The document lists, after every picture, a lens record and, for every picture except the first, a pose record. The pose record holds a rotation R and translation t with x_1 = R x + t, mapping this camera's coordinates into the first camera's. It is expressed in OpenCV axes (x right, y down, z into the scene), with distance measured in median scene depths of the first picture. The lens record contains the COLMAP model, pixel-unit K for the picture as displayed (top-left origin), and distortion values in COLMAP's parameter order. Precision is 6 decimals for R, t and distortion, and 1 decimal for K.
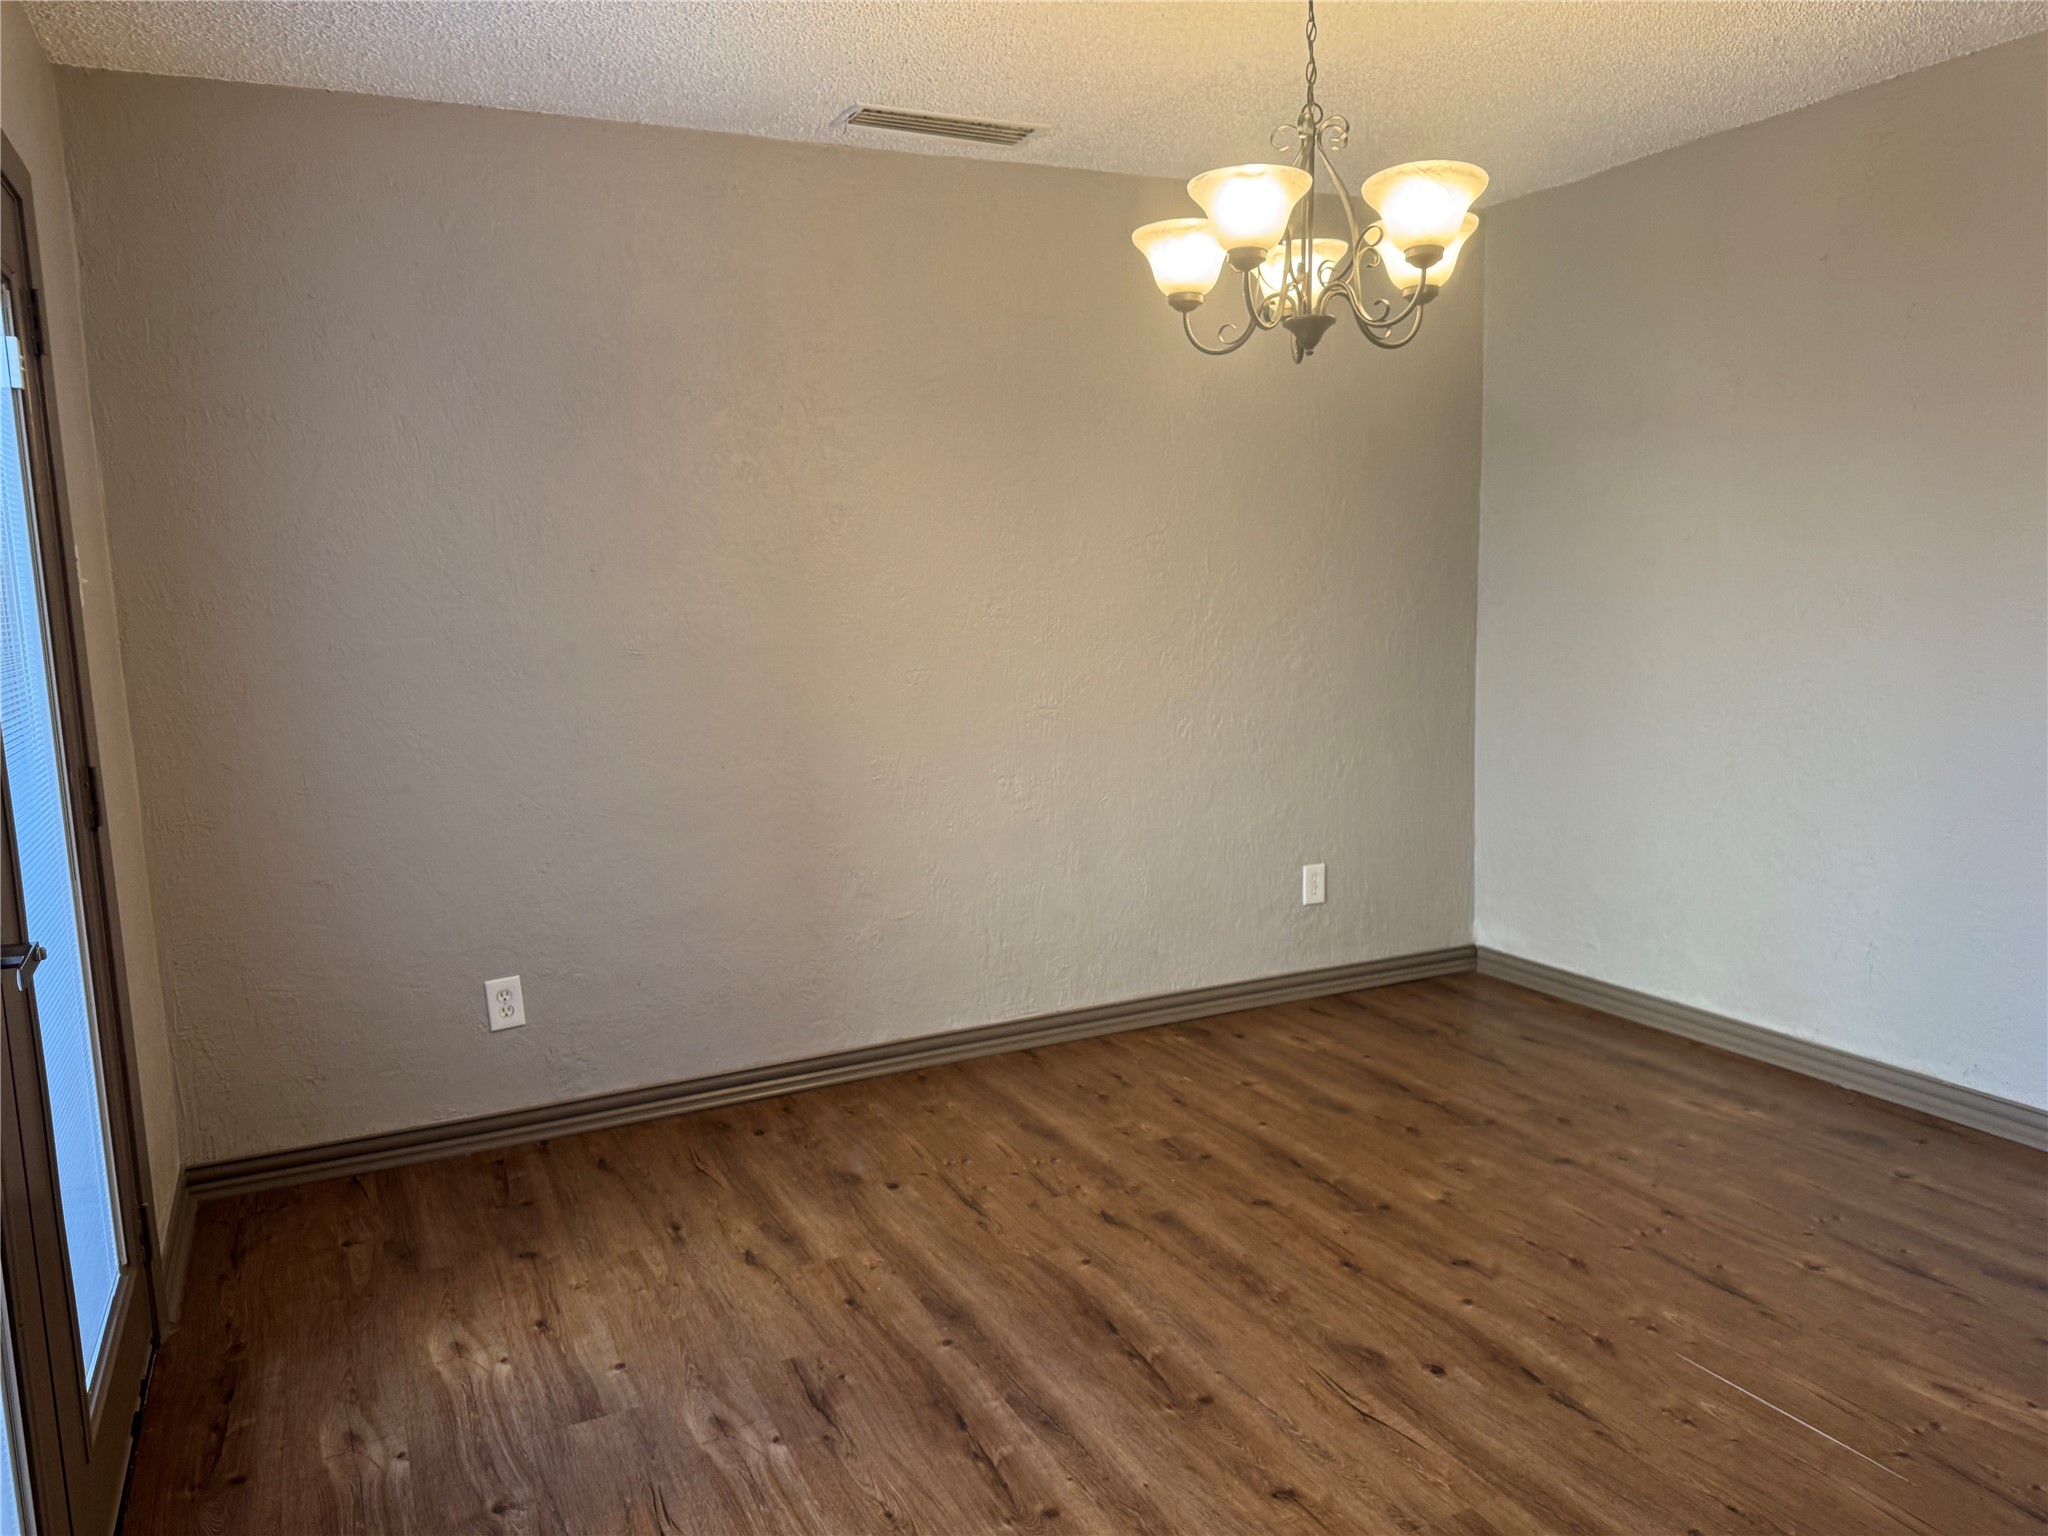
lens RADIAL K [[1467.2, 0, 982.6], [0, 1467.2, 764.0], [0, 0, 1]] dist [0.158840, -0.176618]
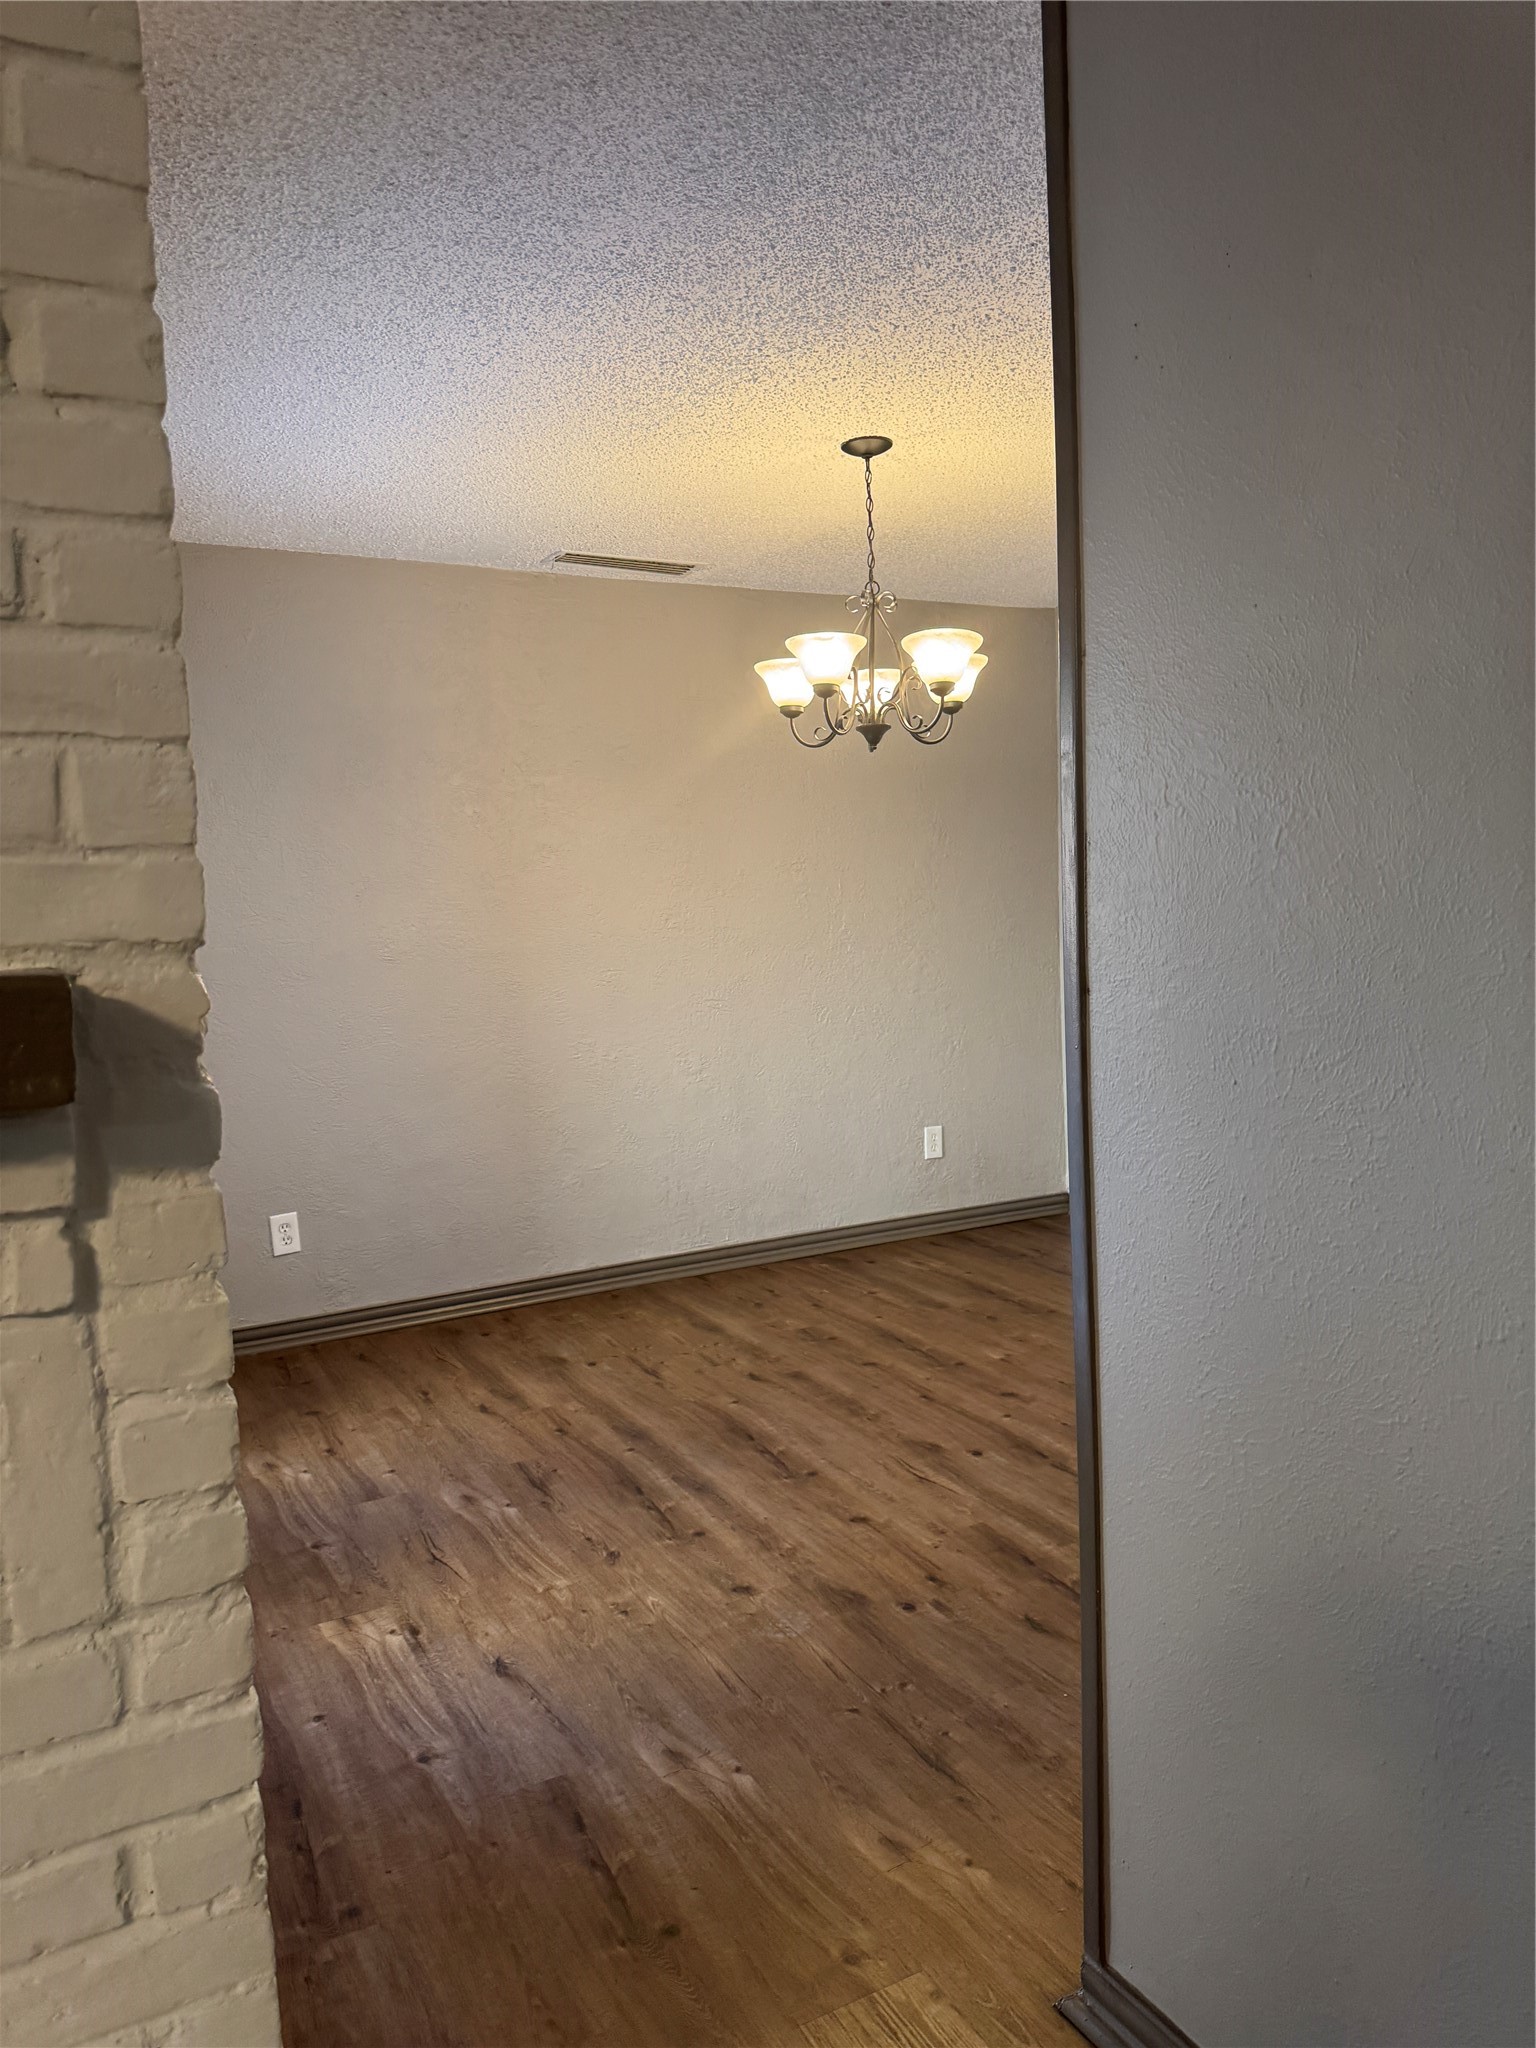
lens RADIAL K [[1448.6, 0, 776.2], [0, 1448.6, 985.2], [0, 0, 1]] dist [0.122056, -0.291222]
pose [[0.997935, -0.009302, 0.063556, 0.024553], [0.013452, 0.997783, -0.065181, 0.041347], [-0.062808, 0.065901, 0.995847, -0.329126]]
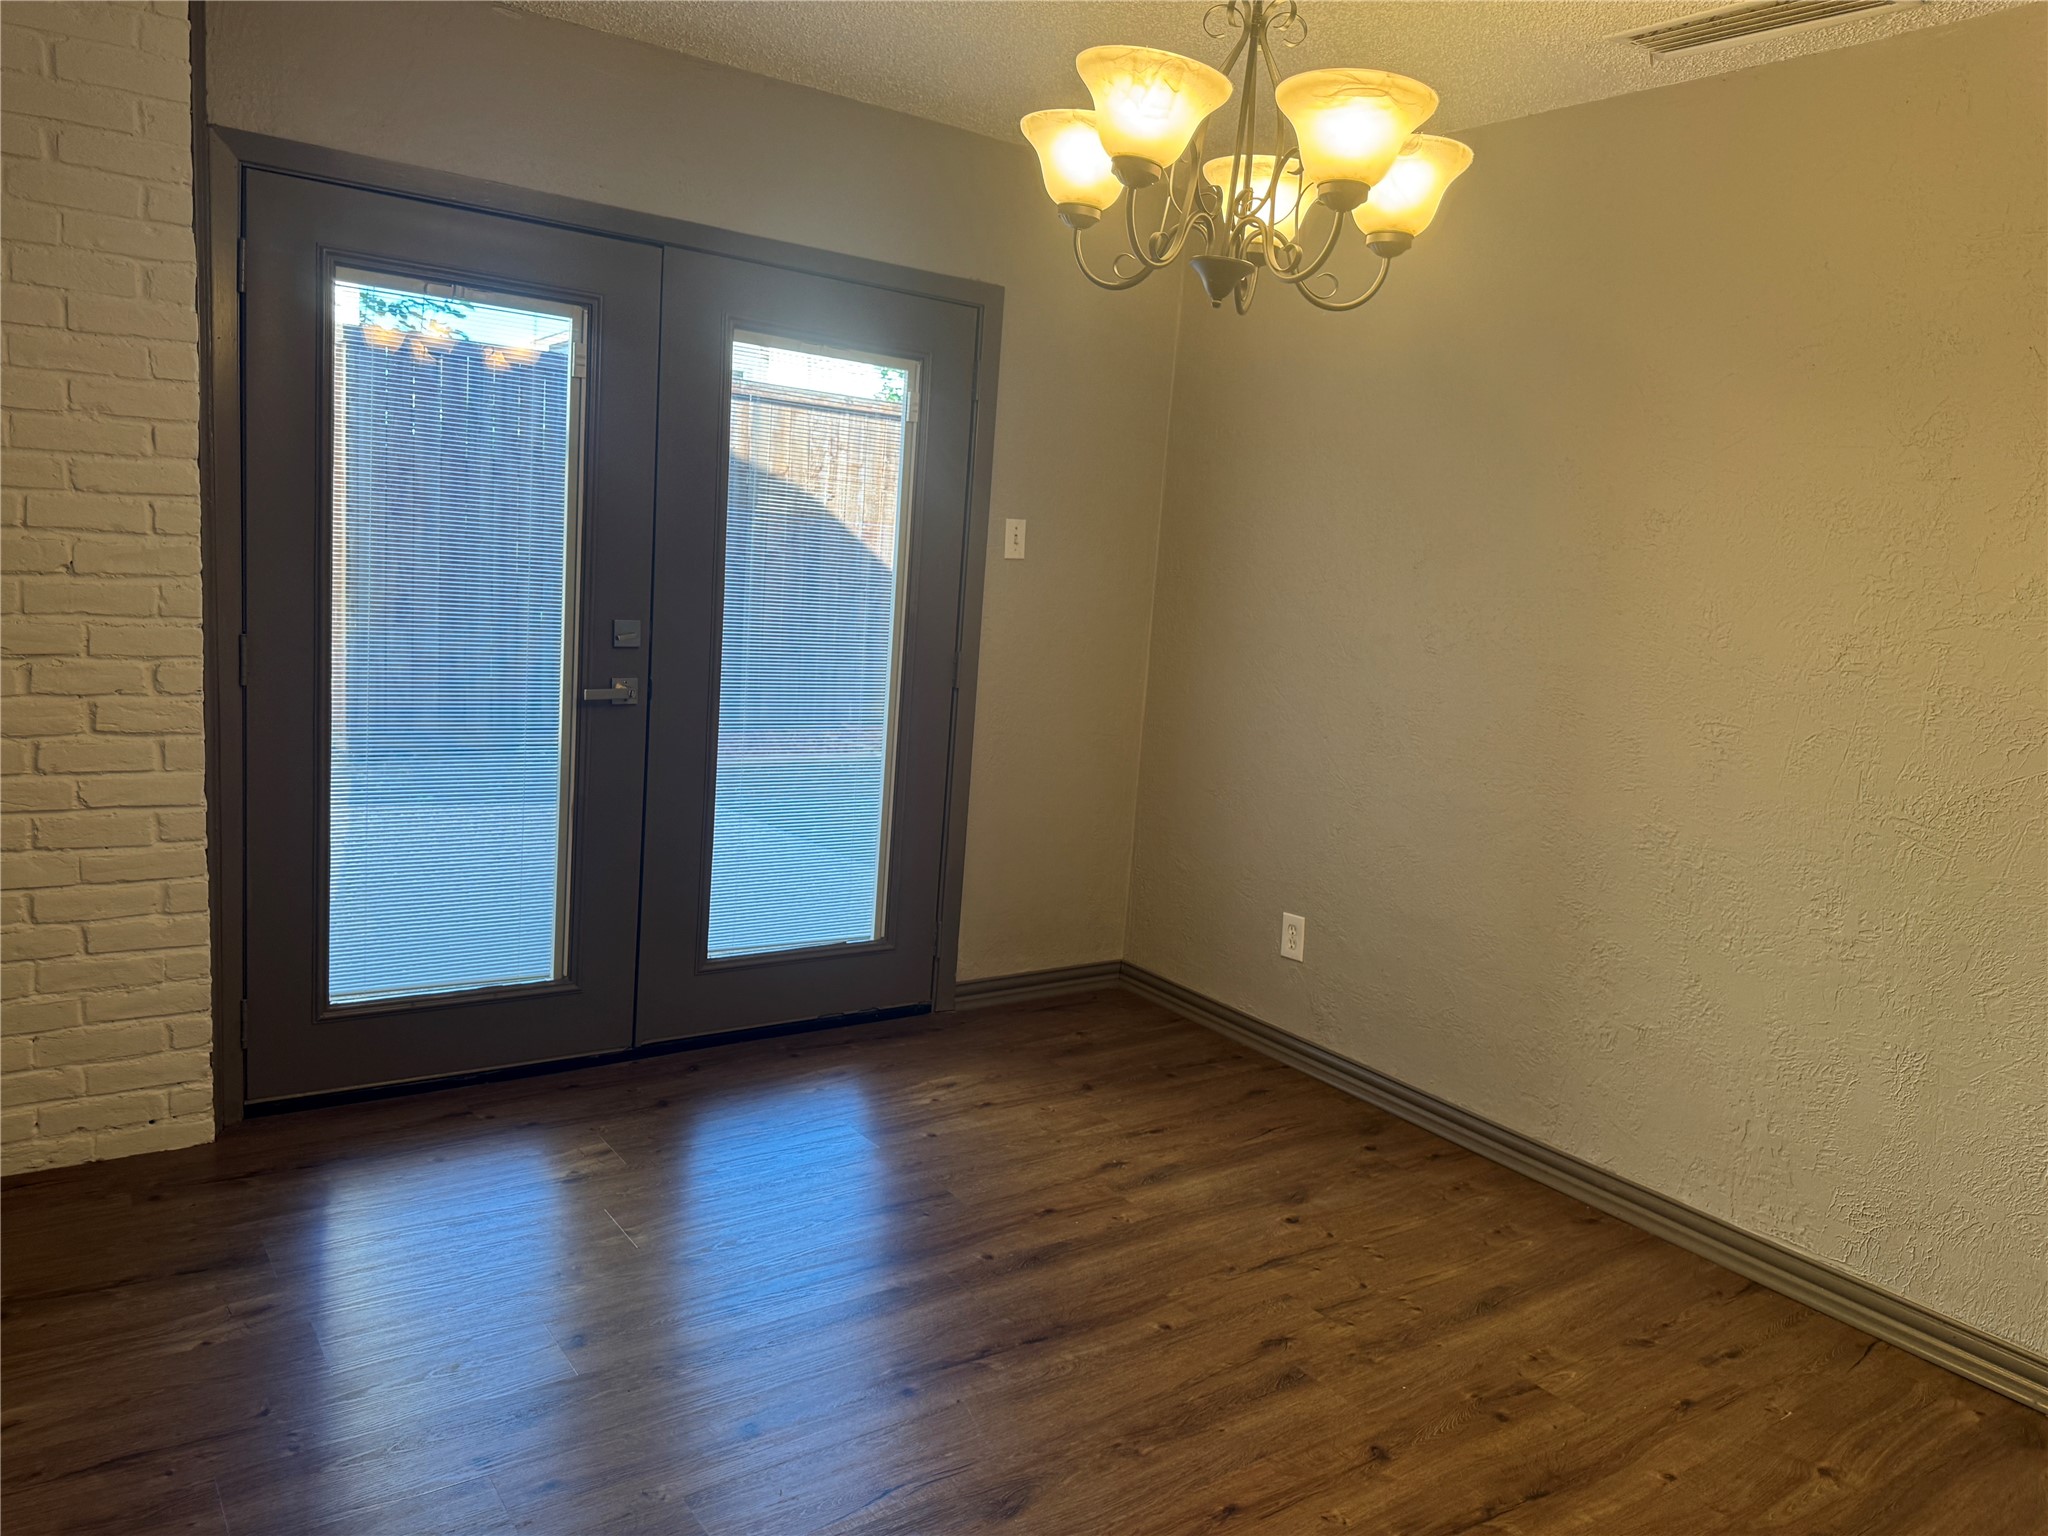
lens RADIAL K [[1452.2, 0, 1020.3], [0, 1452.2, 759.7], [0, 0, 1]] dist [0.011631, -0.000308]
pose [[0.169318, 0.186607, -0.967734, 0.809998], [-0.203478, 0.967375, 0.150937, -0.111849], [0.964328, 0.171357, 0.201764, 0.643560]]
